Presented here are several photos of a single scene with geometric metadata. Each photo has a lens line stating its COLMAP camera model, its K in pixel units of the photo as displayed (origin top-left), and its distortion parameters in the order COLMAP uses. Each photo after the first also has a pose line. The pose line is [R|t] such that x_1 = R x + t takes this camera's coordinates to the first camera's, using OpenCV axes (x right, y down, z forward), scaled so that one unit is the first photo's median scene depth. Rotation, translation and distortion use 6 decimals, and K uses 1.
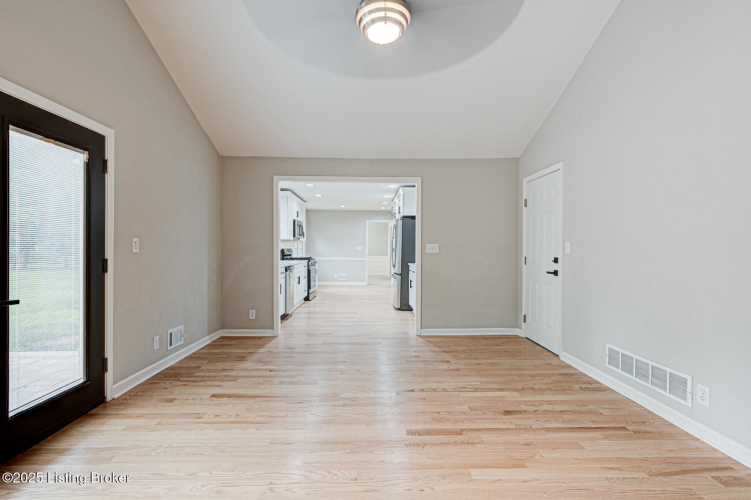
lens RADIAL K [[356.3, 0, 369.9], [0, 356.3, 250.3], [0, 0, 1]] dist [-0.000808, 0.000166]
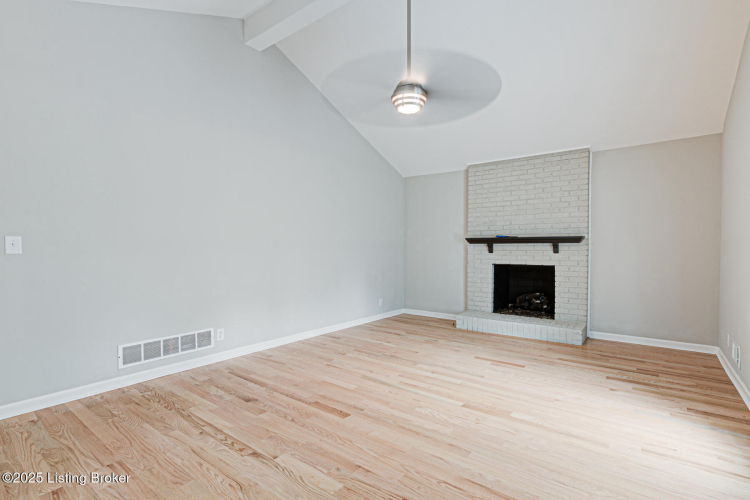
lens RADIAL K [[355.8, 0, 369.4], [0, 355.8, 250.3], [0, 0, 1]] dist [-0.000808, 0.000166]
pose [[-0.780208, -0.009759, 0.625445, -0.548190], [-0.001073, 0.999898, 0.014262, -0.009360], [-0.625520, 0.010456, -0.780138, 1.584455]]
